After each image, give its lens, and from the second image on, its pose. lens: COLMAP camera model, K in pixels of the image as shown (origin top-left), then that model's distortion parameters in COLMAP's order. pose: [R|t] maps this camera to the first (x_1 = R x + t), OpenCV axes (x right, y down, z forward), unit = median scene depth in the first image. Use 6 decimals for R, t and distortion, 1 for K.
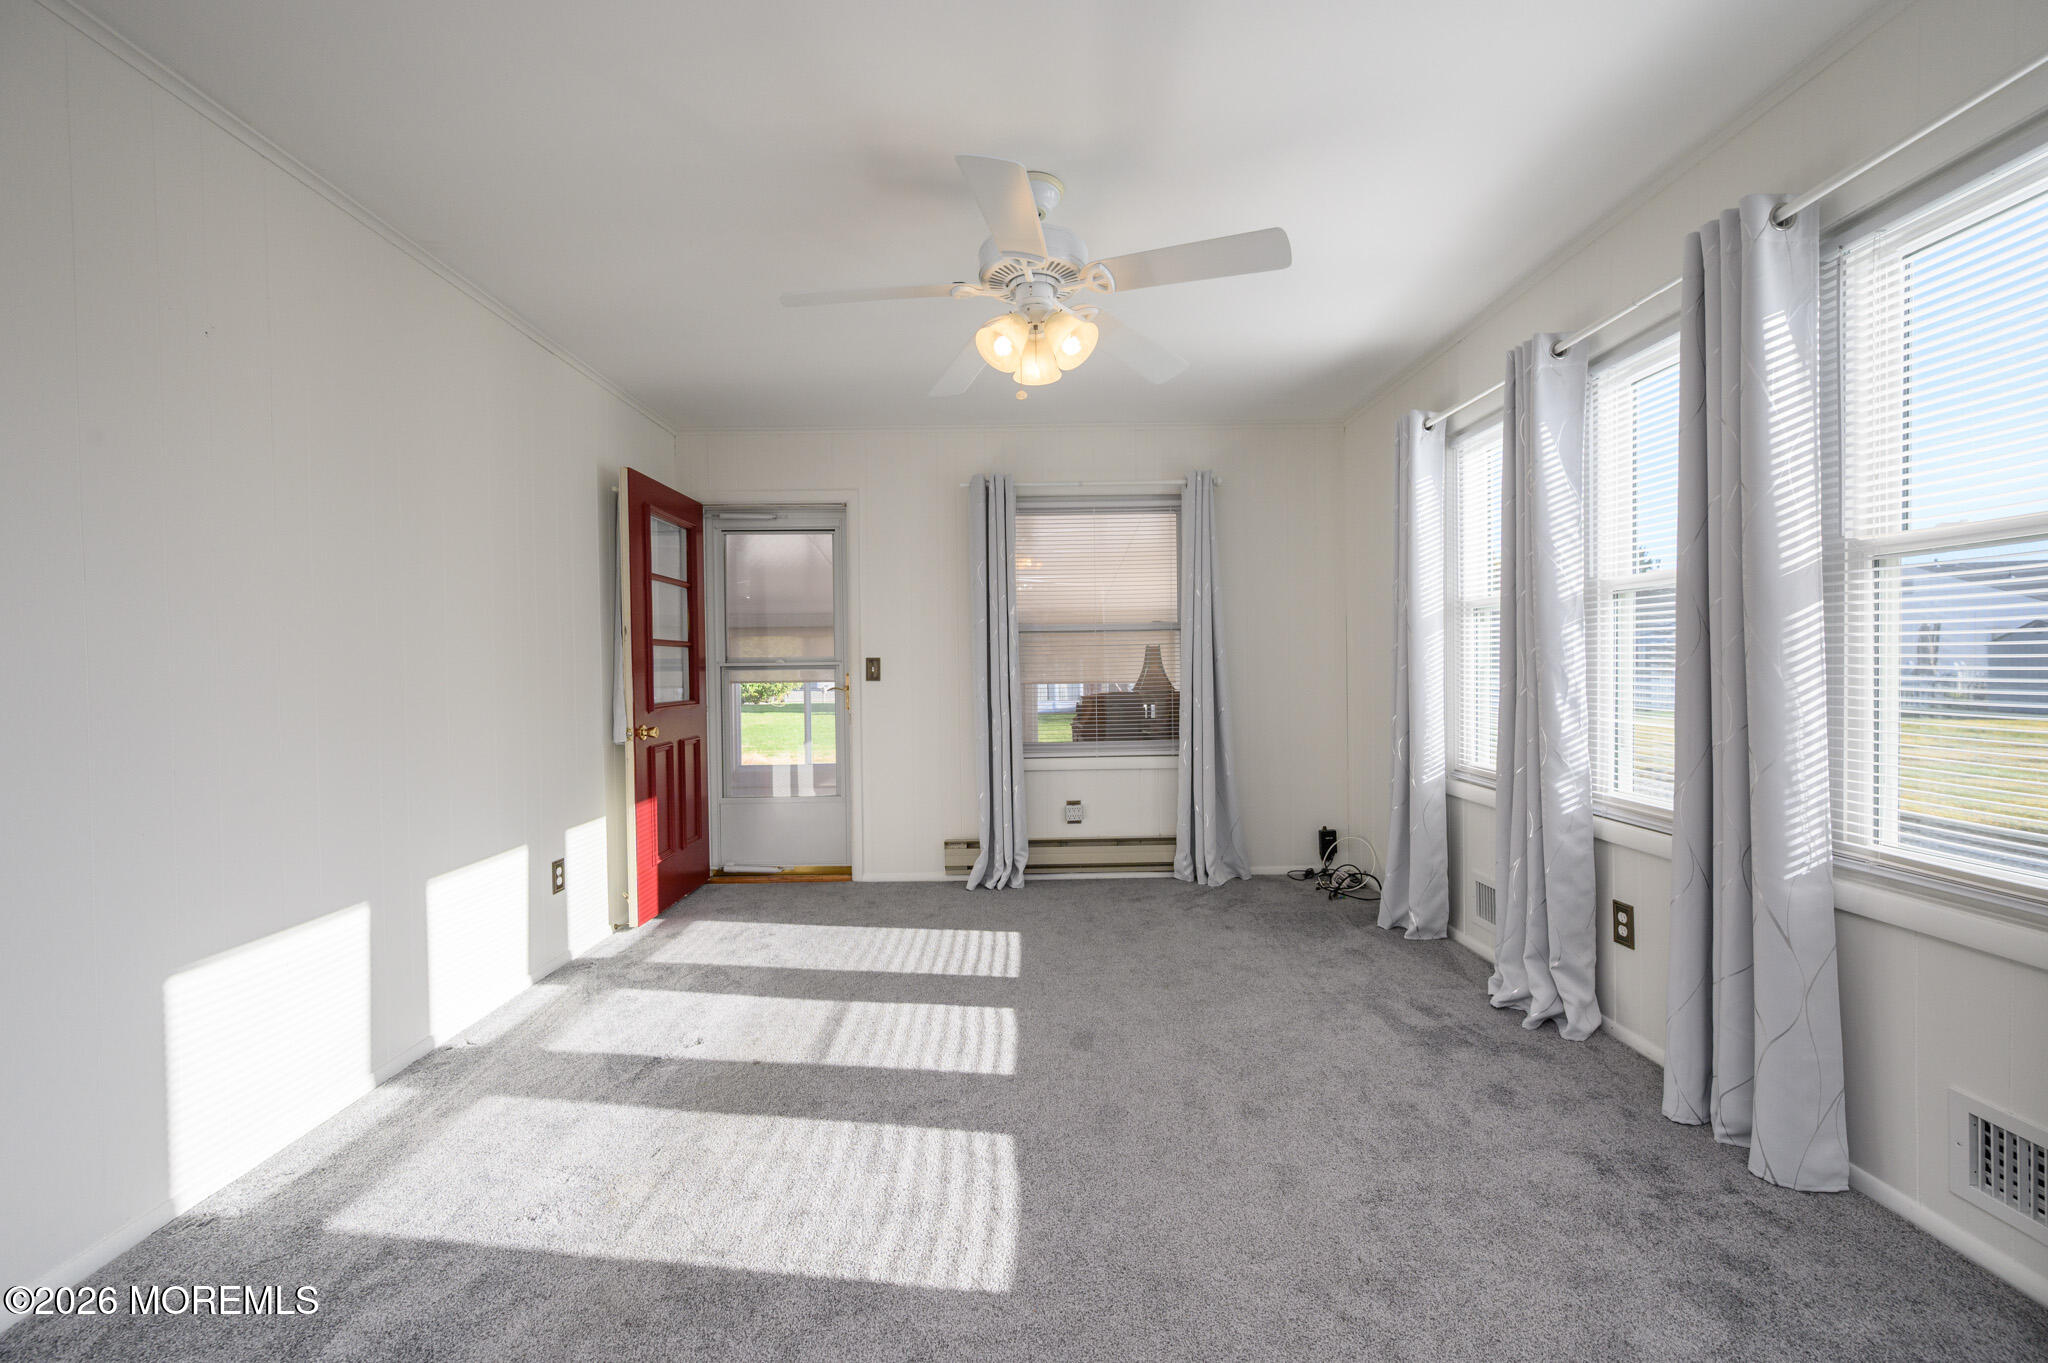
lens RADIAL K [[806.6, 0, 1024.0], [0, 806.6, 681.5], [0, 0, 1]] dist [-0.000995, 0.000122]
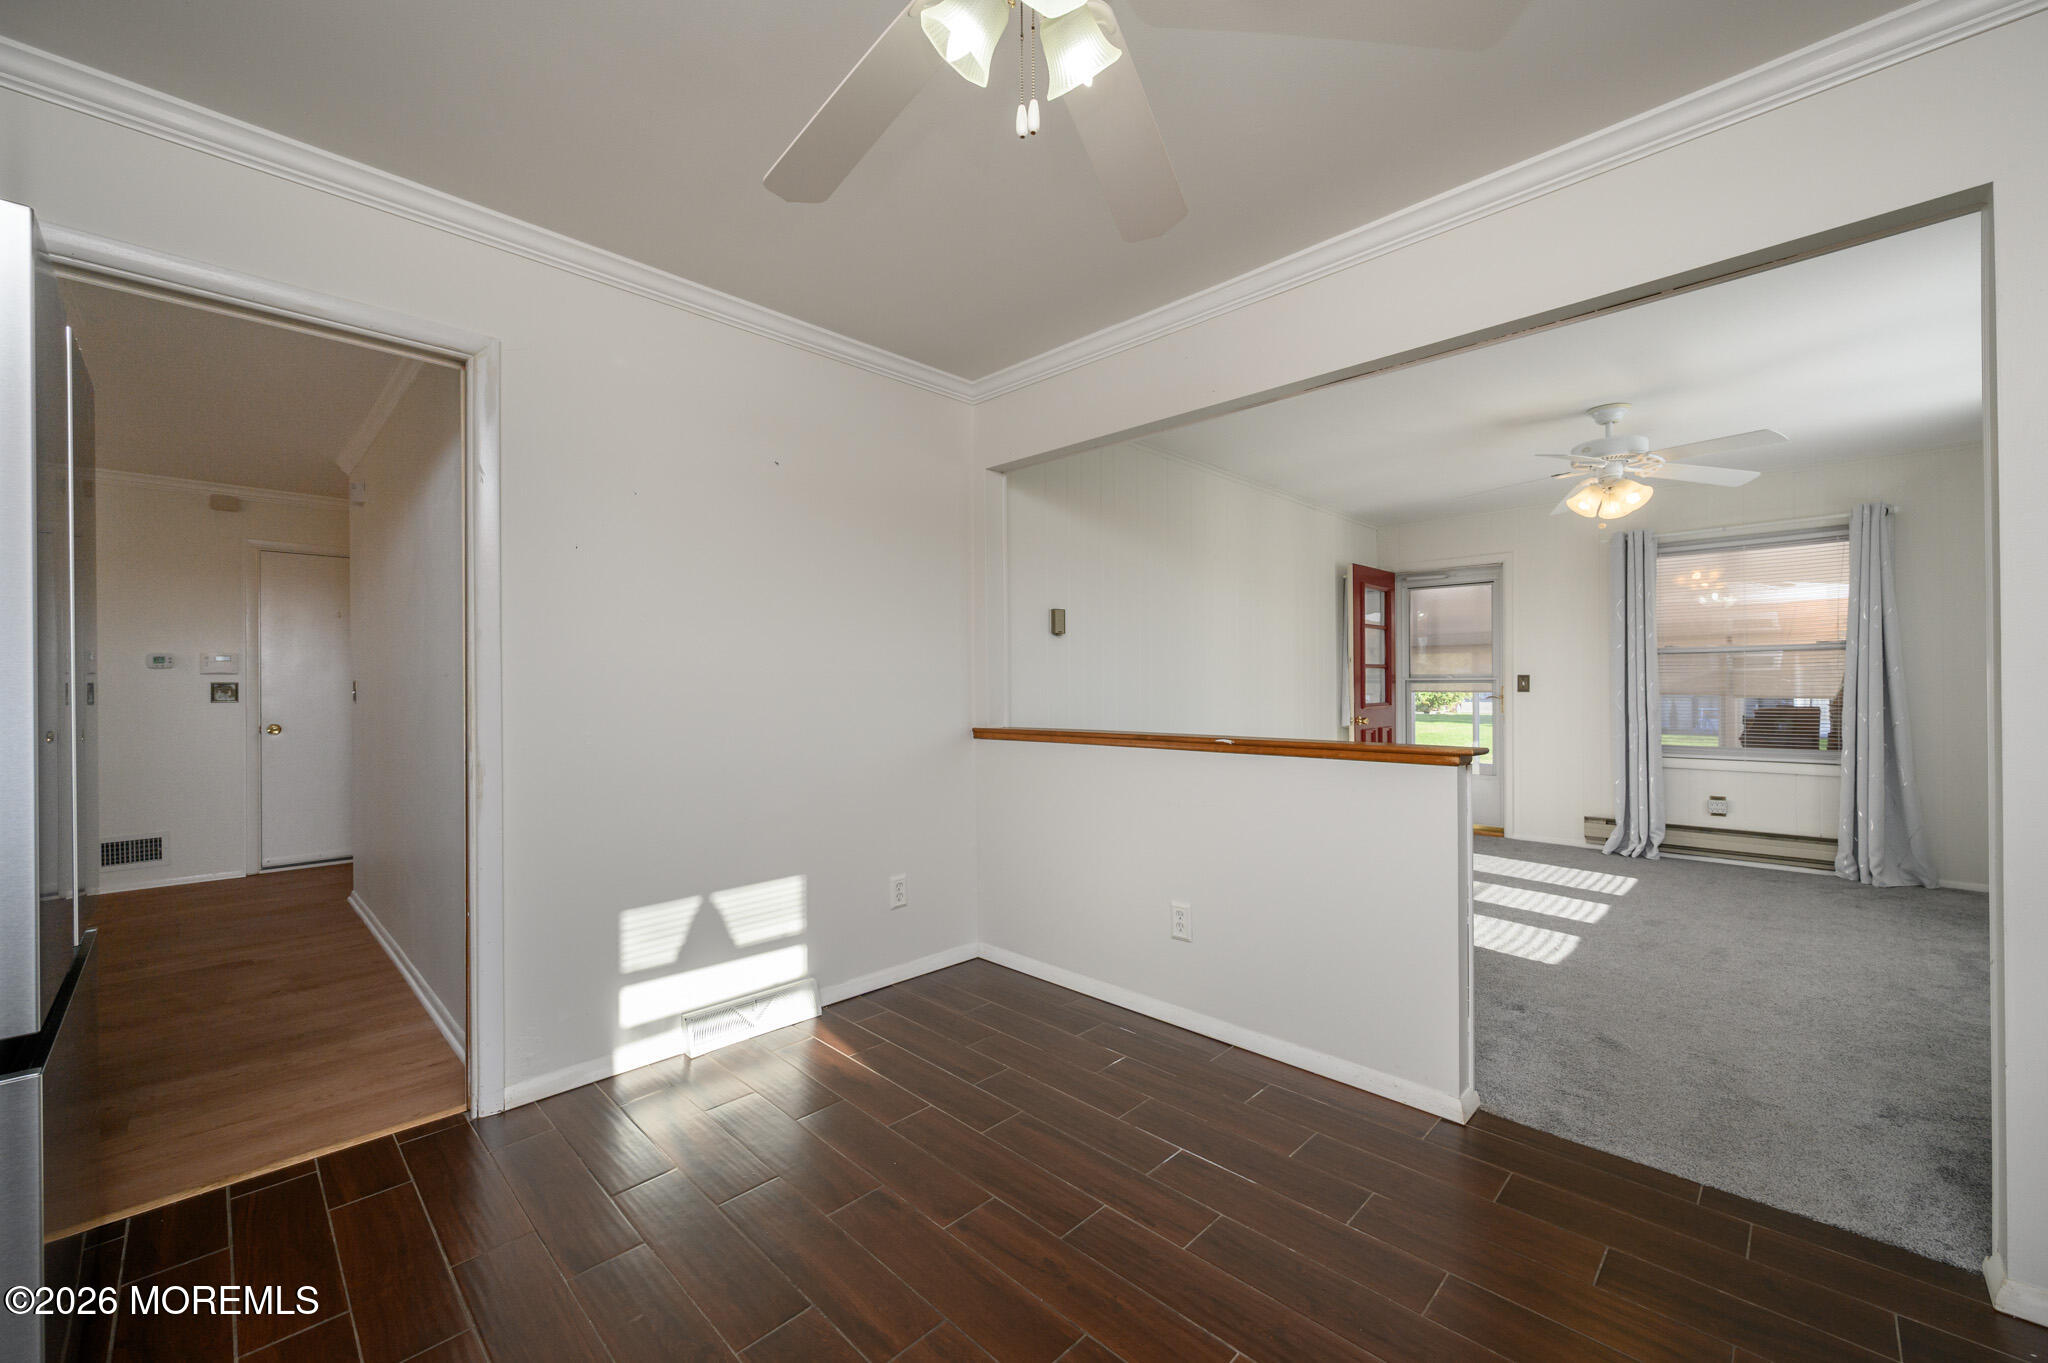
lens RADIAL K [[806.6, 0, 1024.0], [0, 806.6, 681.5], [0, 0, 1]] dist [-0.000995, 0.000122]
pose [[0.709472, 0.006878, -0.704701, 0.177799], [-0.014836, 0.999877, -0.005177, 0.001174], [0.704578, 0.014128, 0.709486, -0.569869]]
